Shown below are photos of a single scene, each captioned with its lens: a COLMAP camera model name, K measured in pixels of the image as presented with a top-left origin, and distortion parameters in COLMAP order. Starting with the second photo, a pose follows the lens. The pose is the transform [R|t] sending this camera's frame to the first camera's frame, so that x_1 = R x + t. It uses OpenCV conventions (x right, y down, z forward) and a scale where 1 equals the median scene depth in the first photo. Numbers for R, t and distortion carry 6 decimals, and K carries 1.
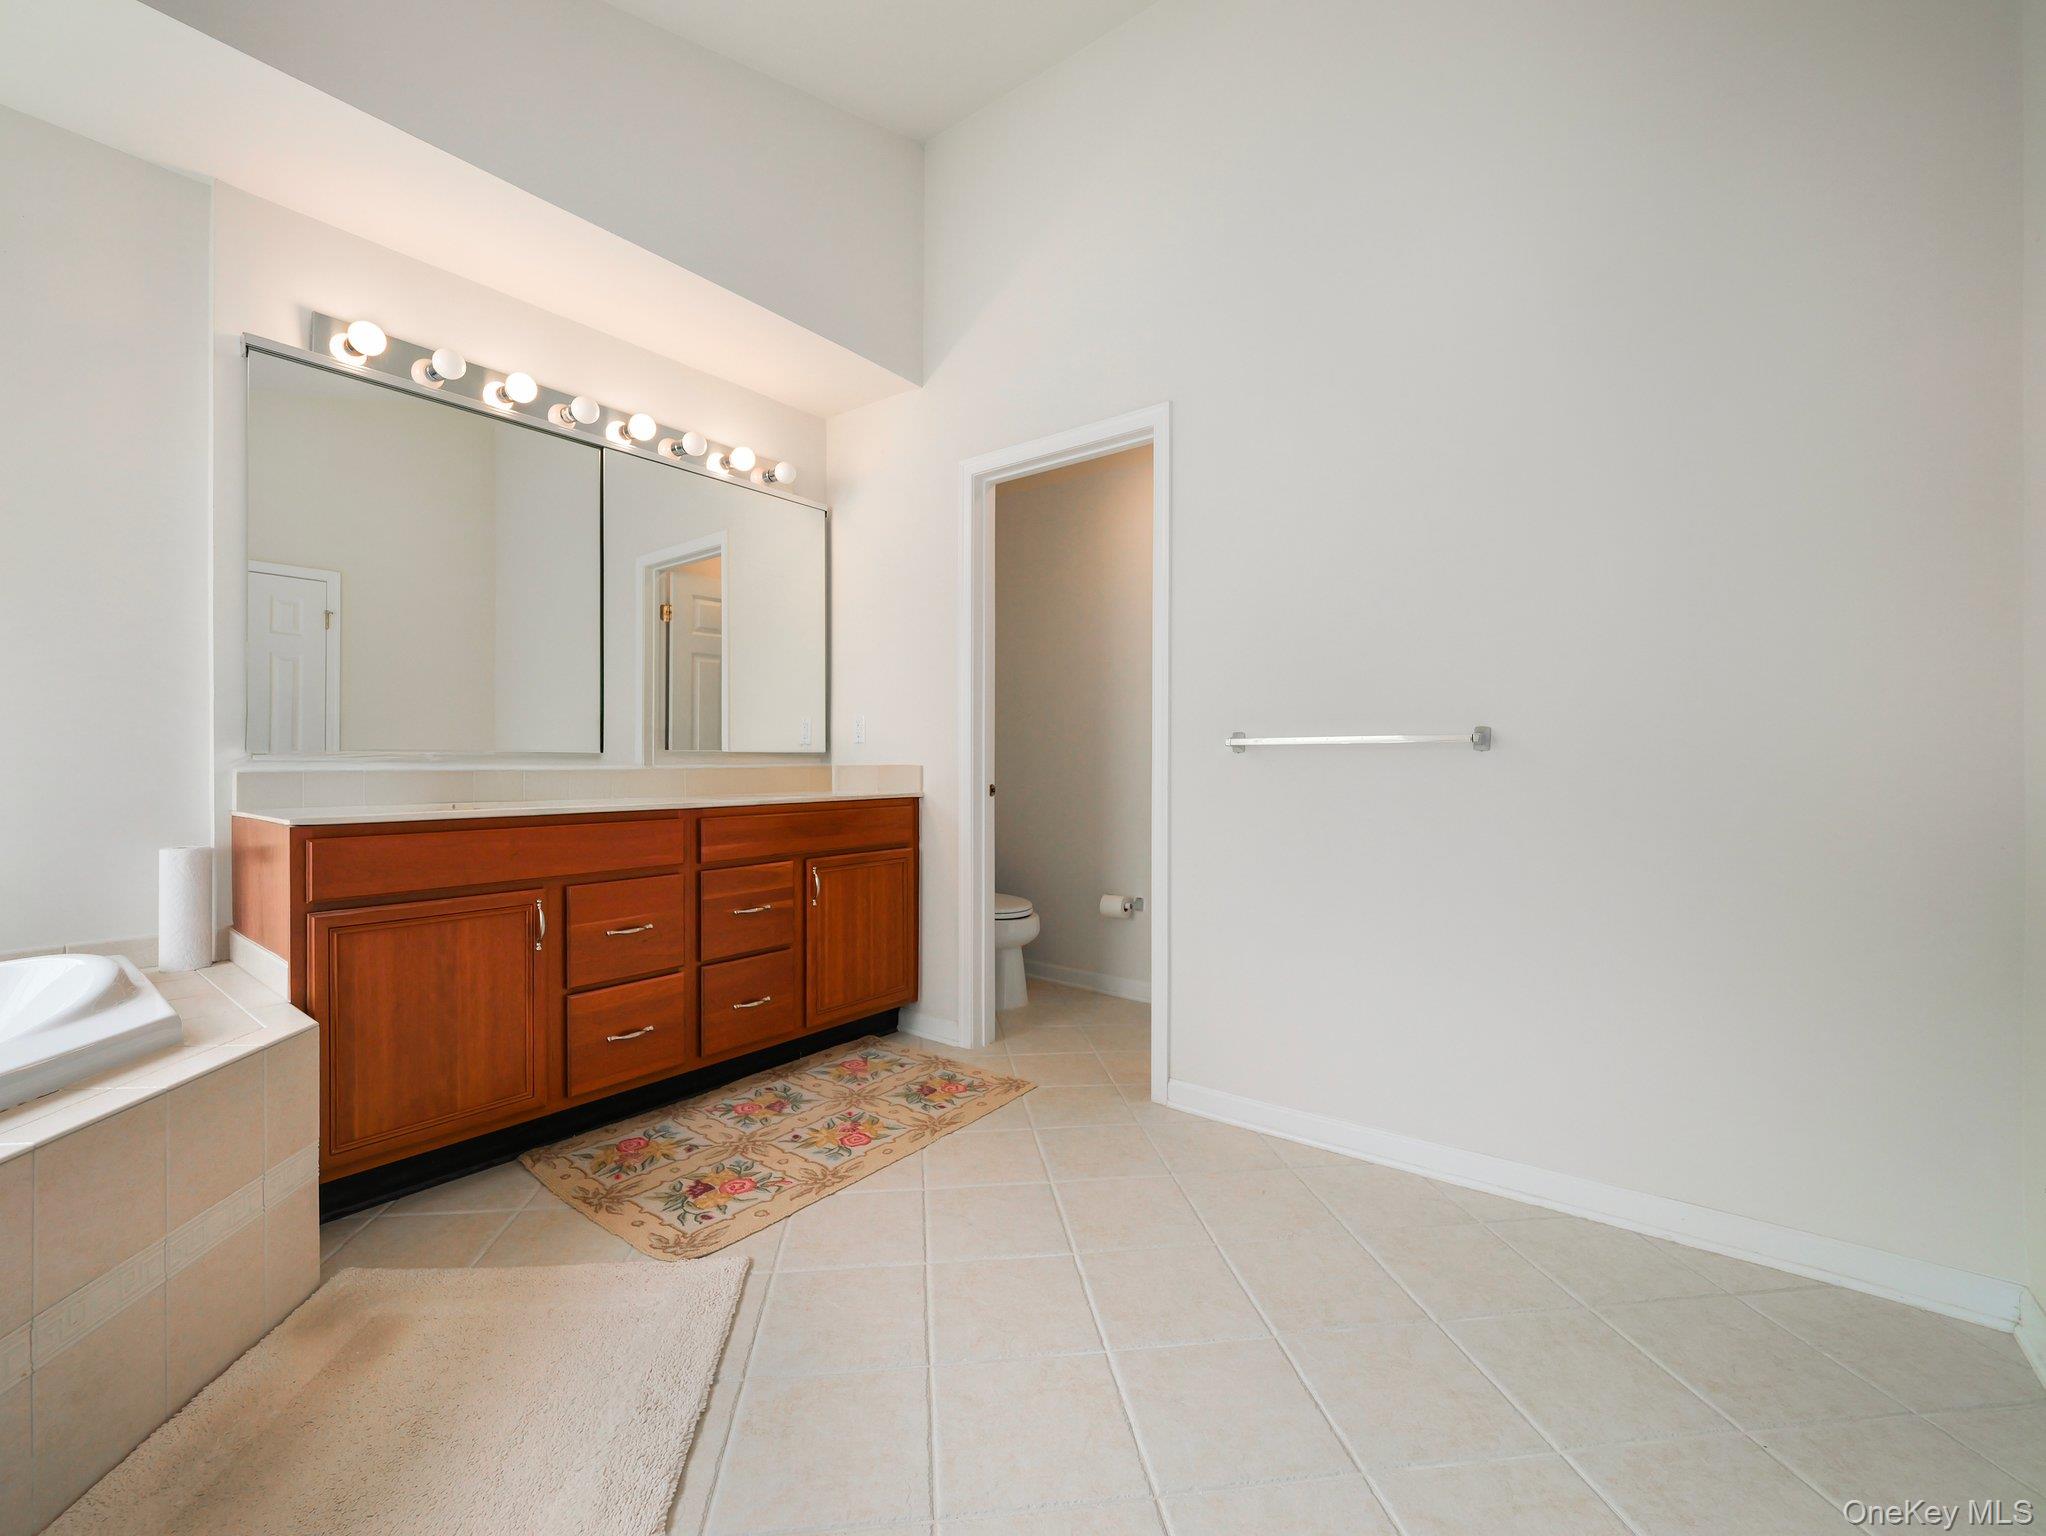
lens RADIAL K [[858.4, 0, 1007.4], [0, 858.4, 764.3], [0, 0, 1]] dist [-0.003215, 0.000044]
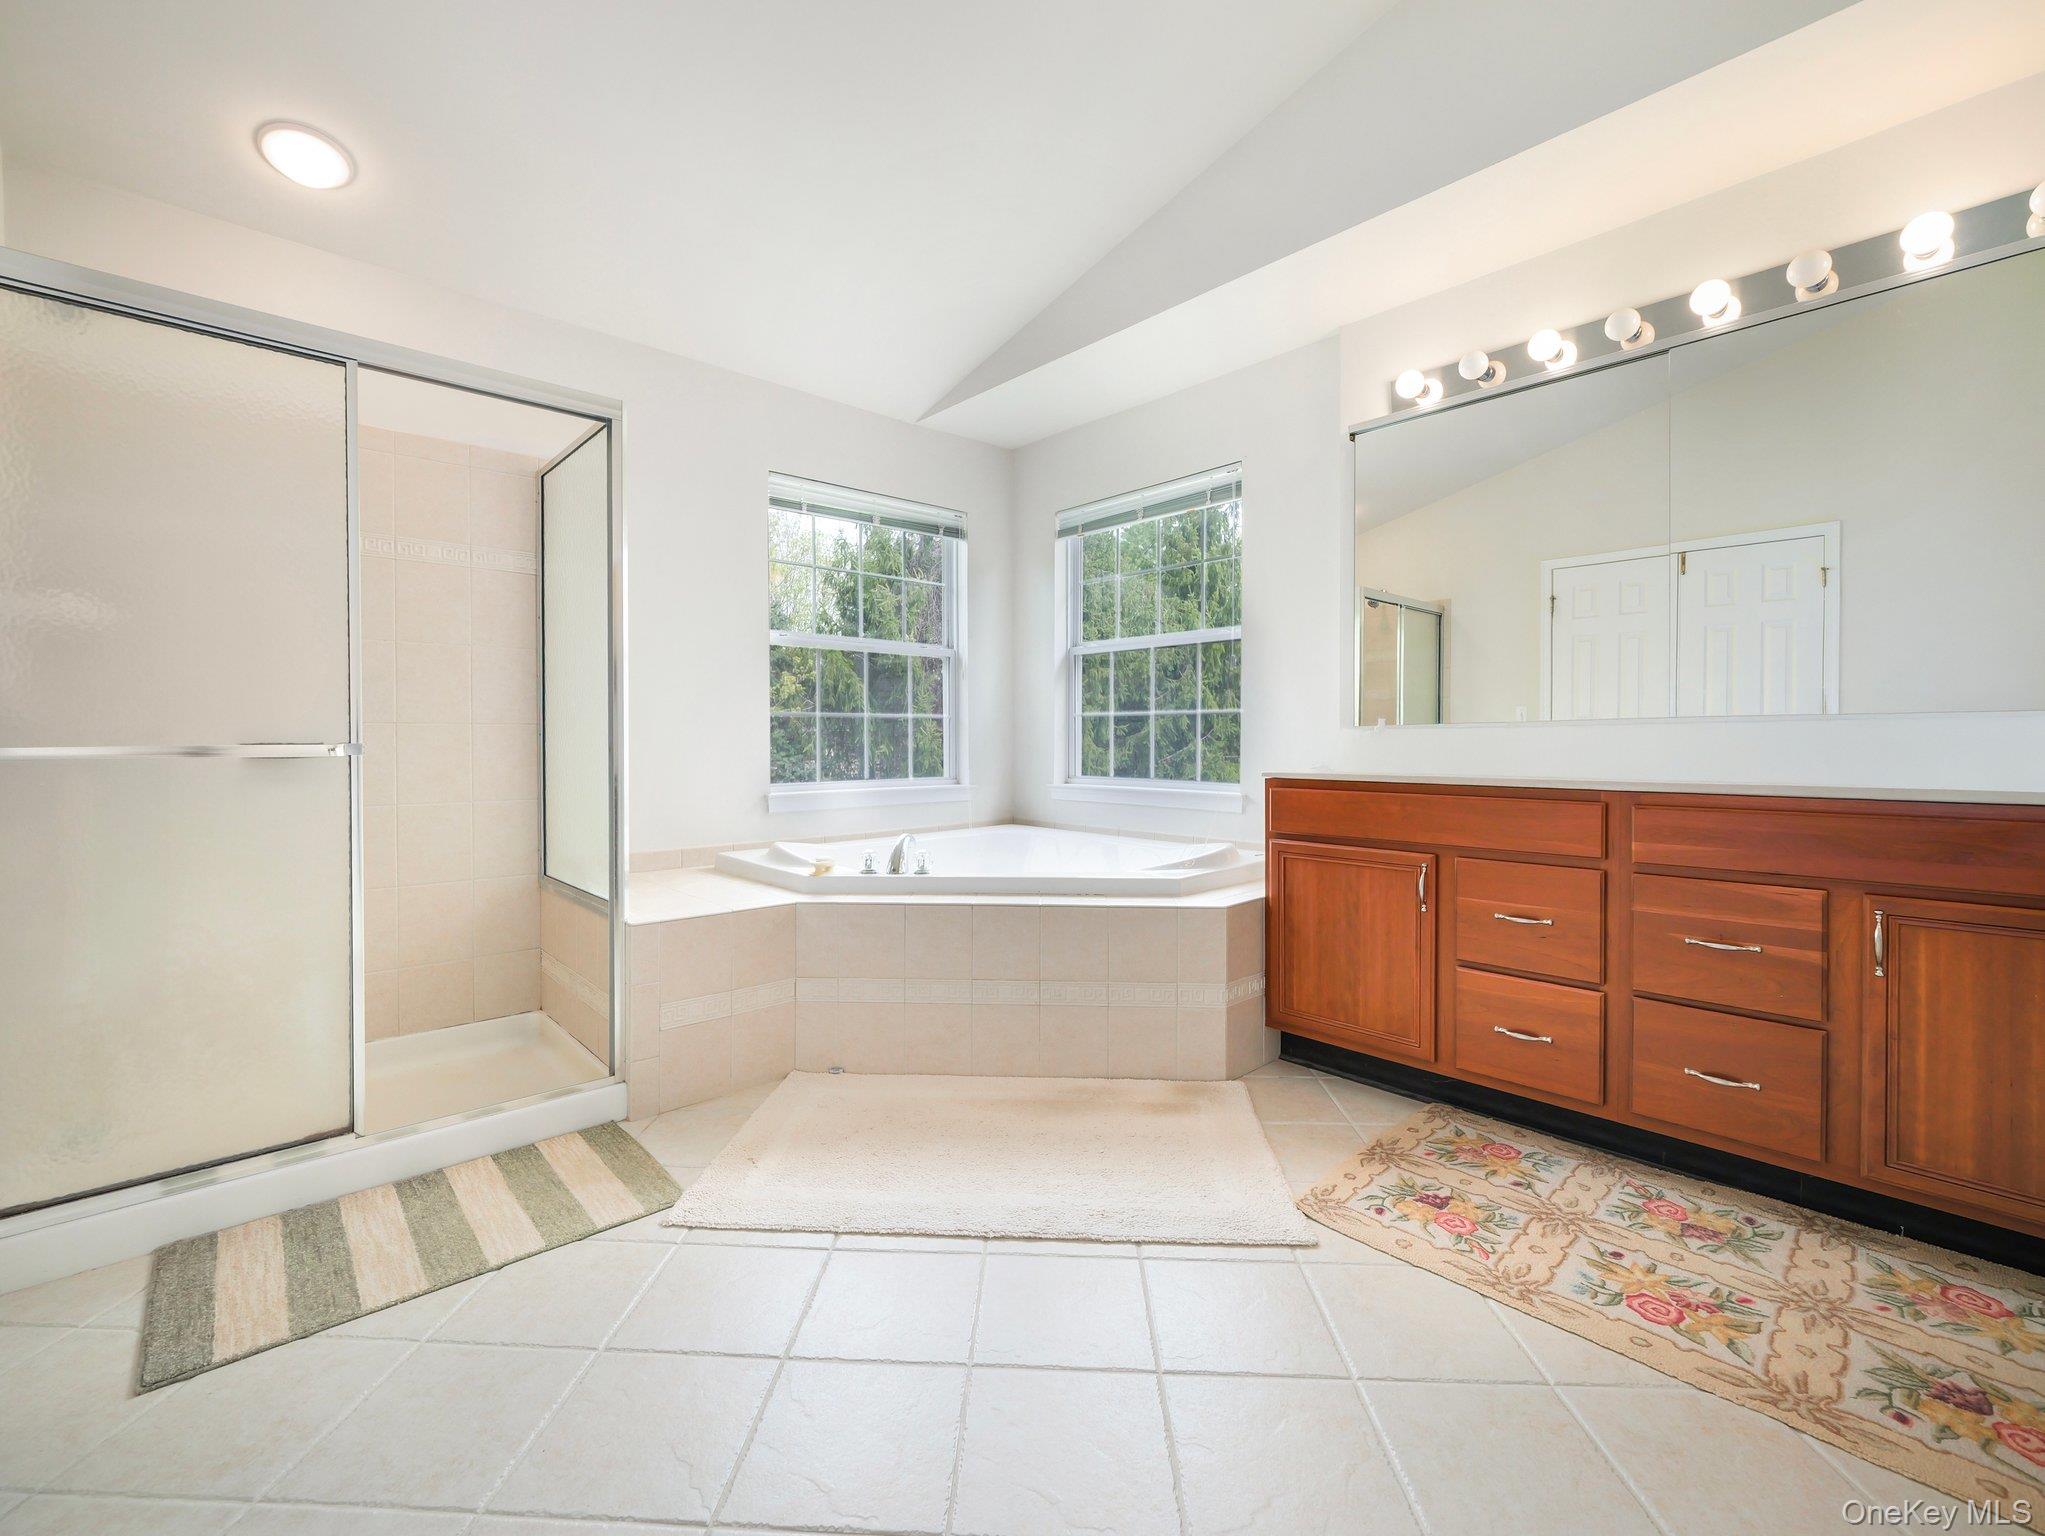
lens RADIAL K [[858.0, 0, 1005.5], [0, 858.0, 751.3], [0, 0, 1]] dist [-0.003215, 0.000044]
pose [[-0.151185, 0.016977, -0.988360, 0.524093], [0.000569, 0.999854, 0.017088, 0.001493], [0.988505, 0.002021, -0.151173, 0.597513]]
